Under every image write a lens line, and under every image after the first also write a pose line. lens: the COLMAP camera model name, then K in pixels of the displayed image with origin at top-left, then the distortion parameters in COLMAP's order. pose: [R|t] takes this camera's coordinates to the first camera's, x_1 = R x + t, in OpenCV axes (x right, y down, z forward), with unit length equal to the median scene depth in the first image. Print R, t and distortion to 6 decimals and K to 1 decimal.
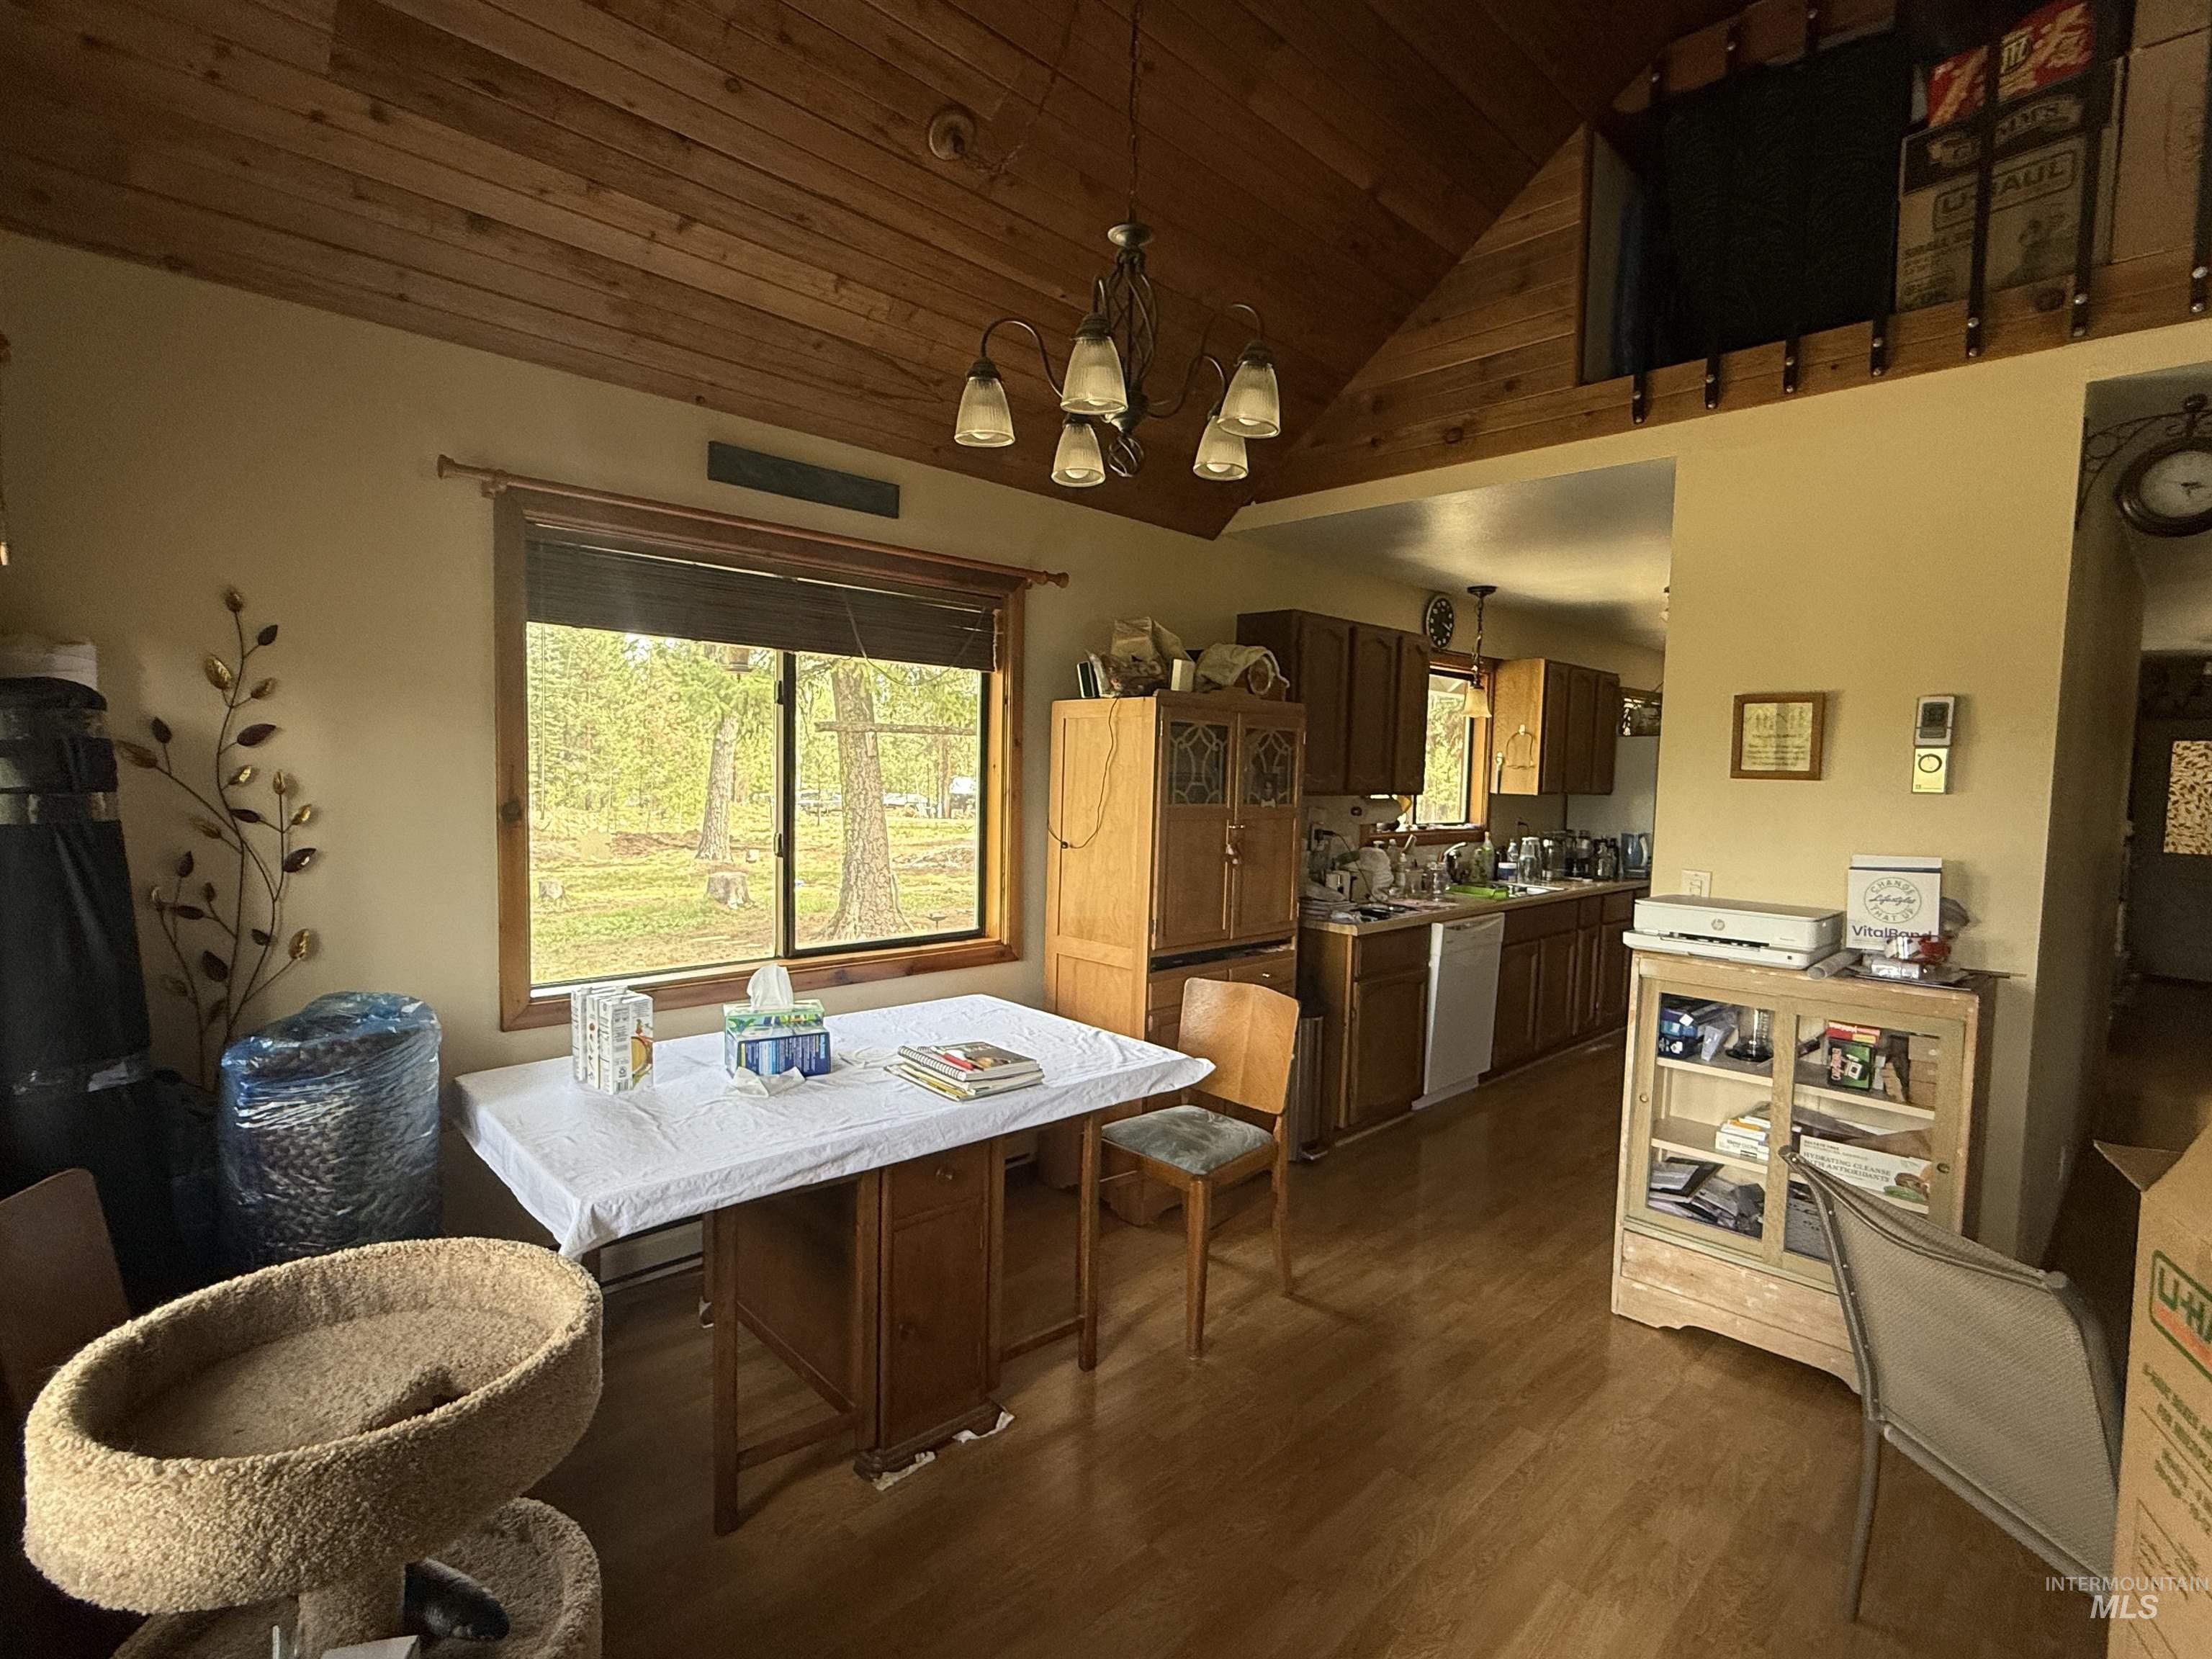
lens RADIAL K [[1075.0, 0, 1106.5], [0, 1075.0, 833.7], [0, 0, 1]] dist [-0.000385, -0.000448]
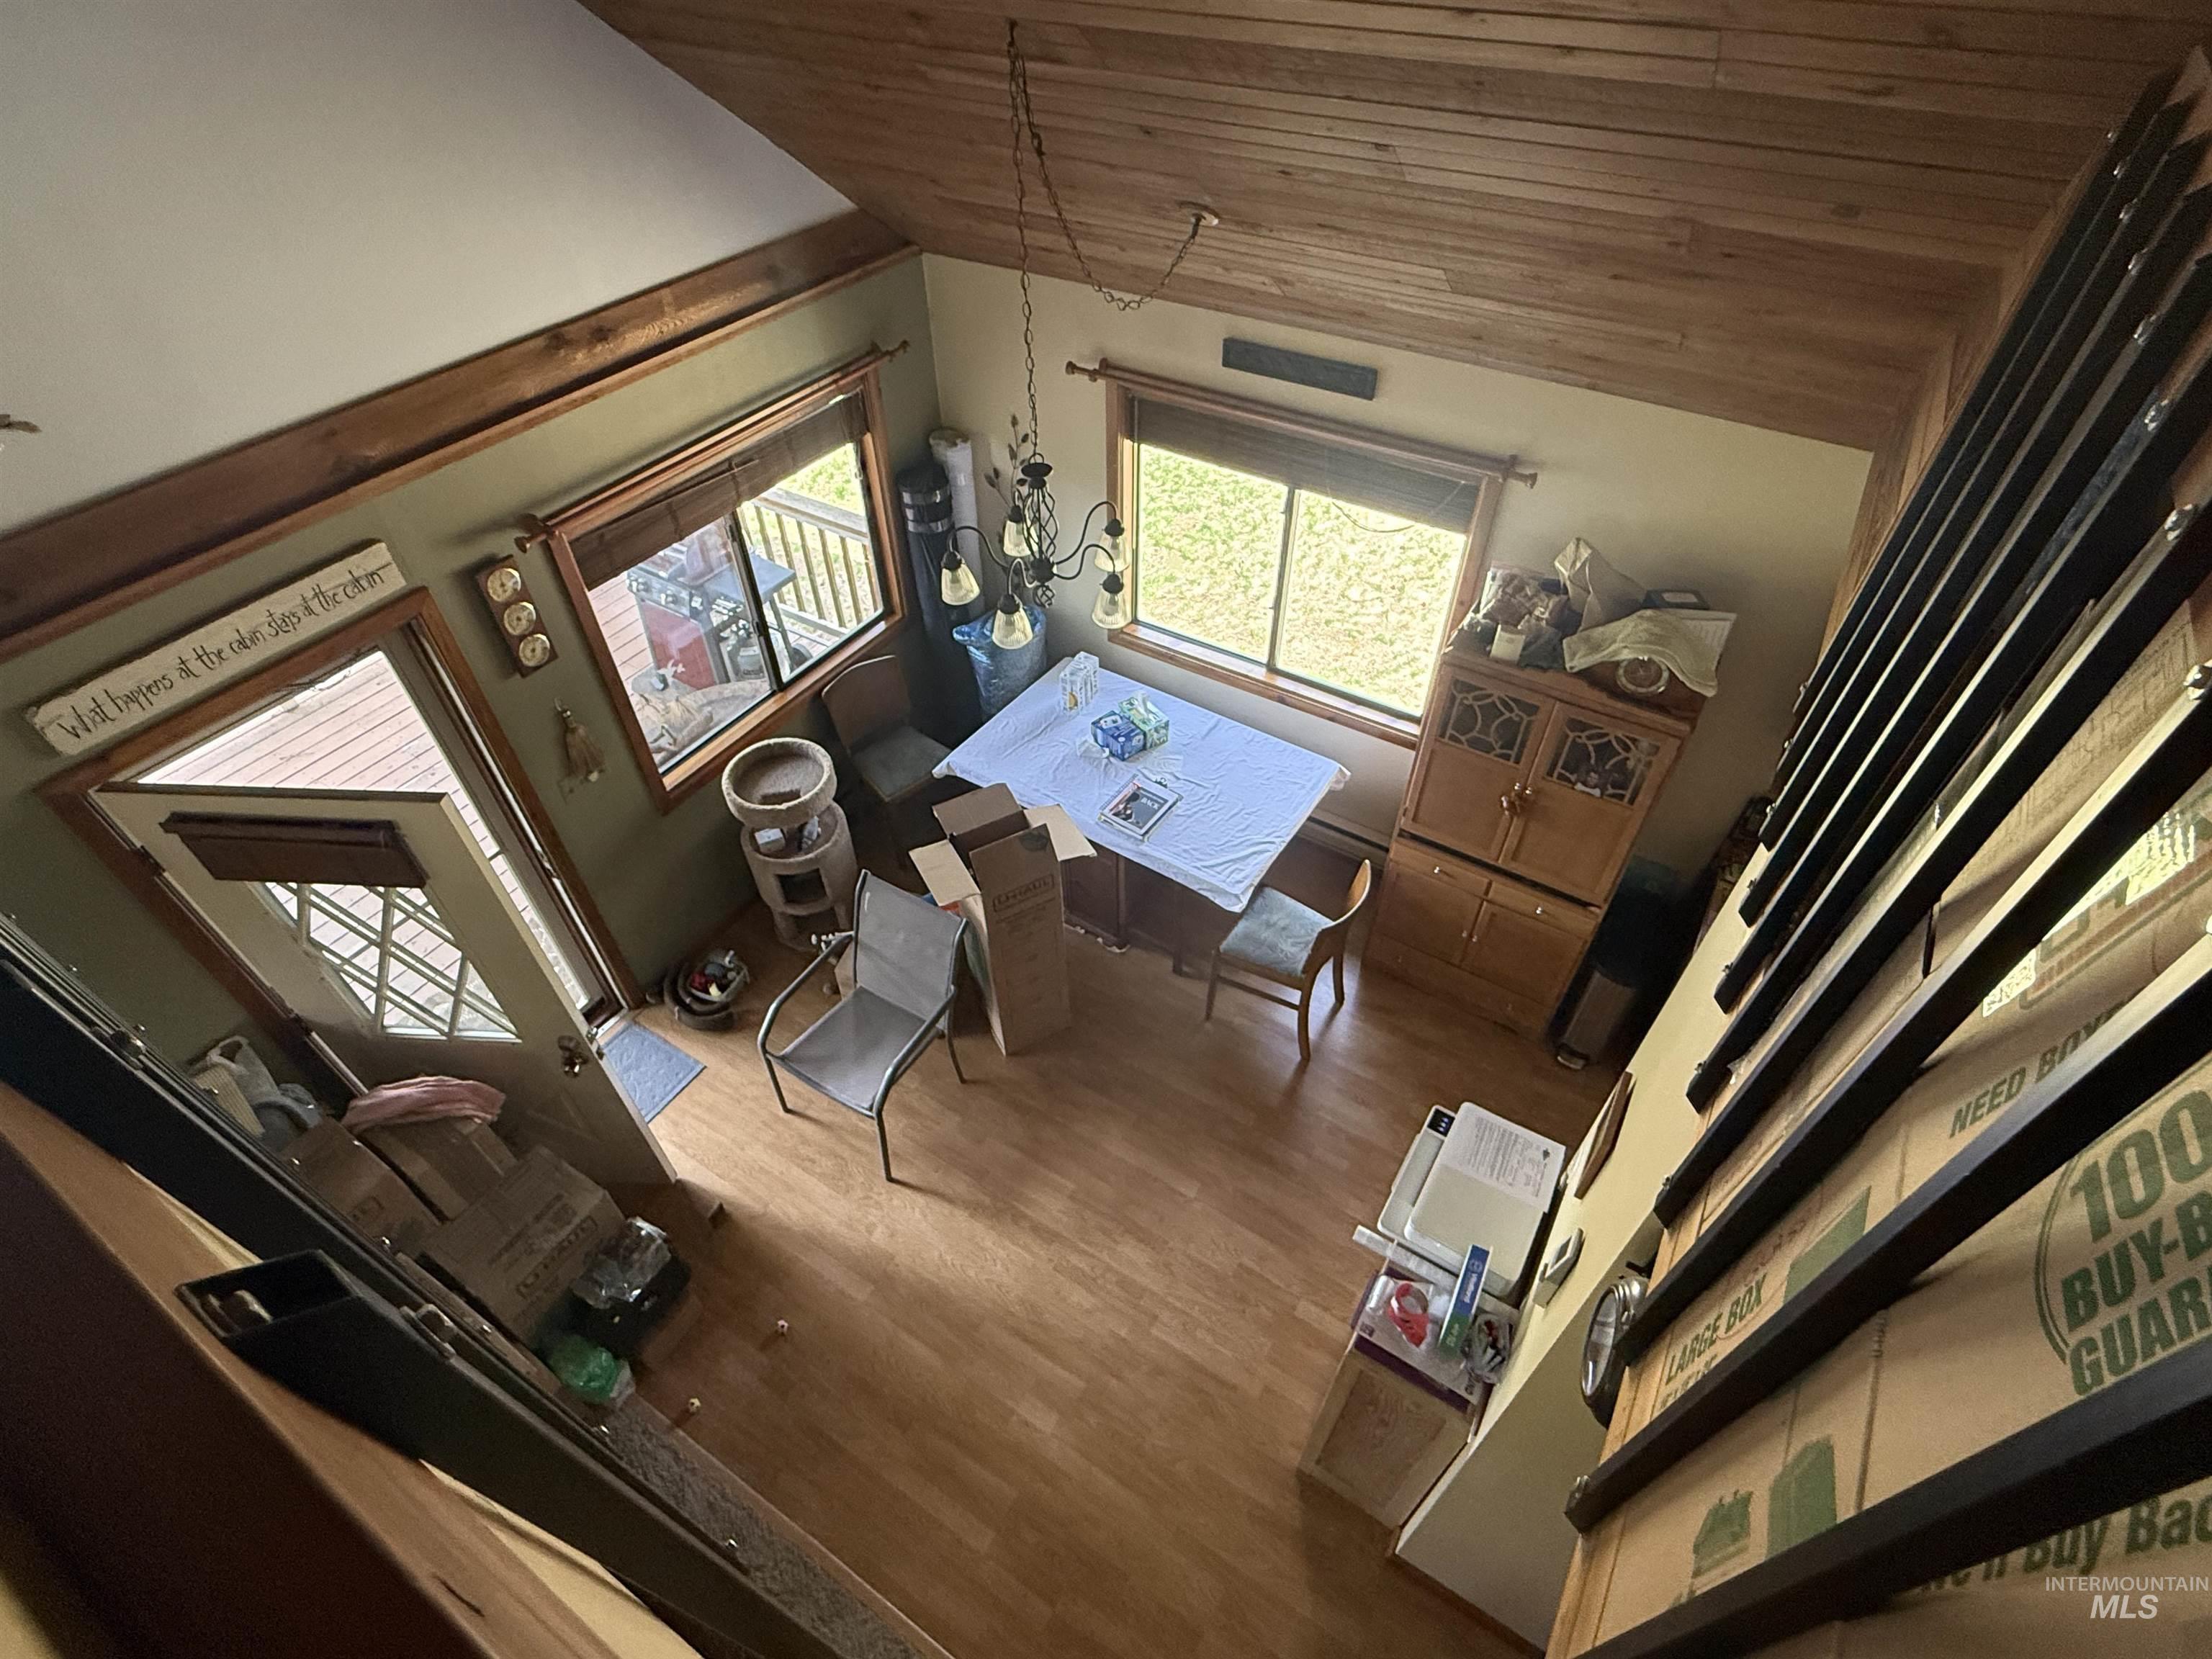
lens RADIAL K [[1075.0, 0, 1106.5], [0, 1075.0, 833.7], [0, 0, 1]] dist [-0.000385, -0.000448]
pose [[0.226792, 0.668759, -0.708044, 1.049343], [-0.051107, 0.734157, 0.677053, -0.867693], [0.972601, -0.117364, 0.200679, 0.526316]]
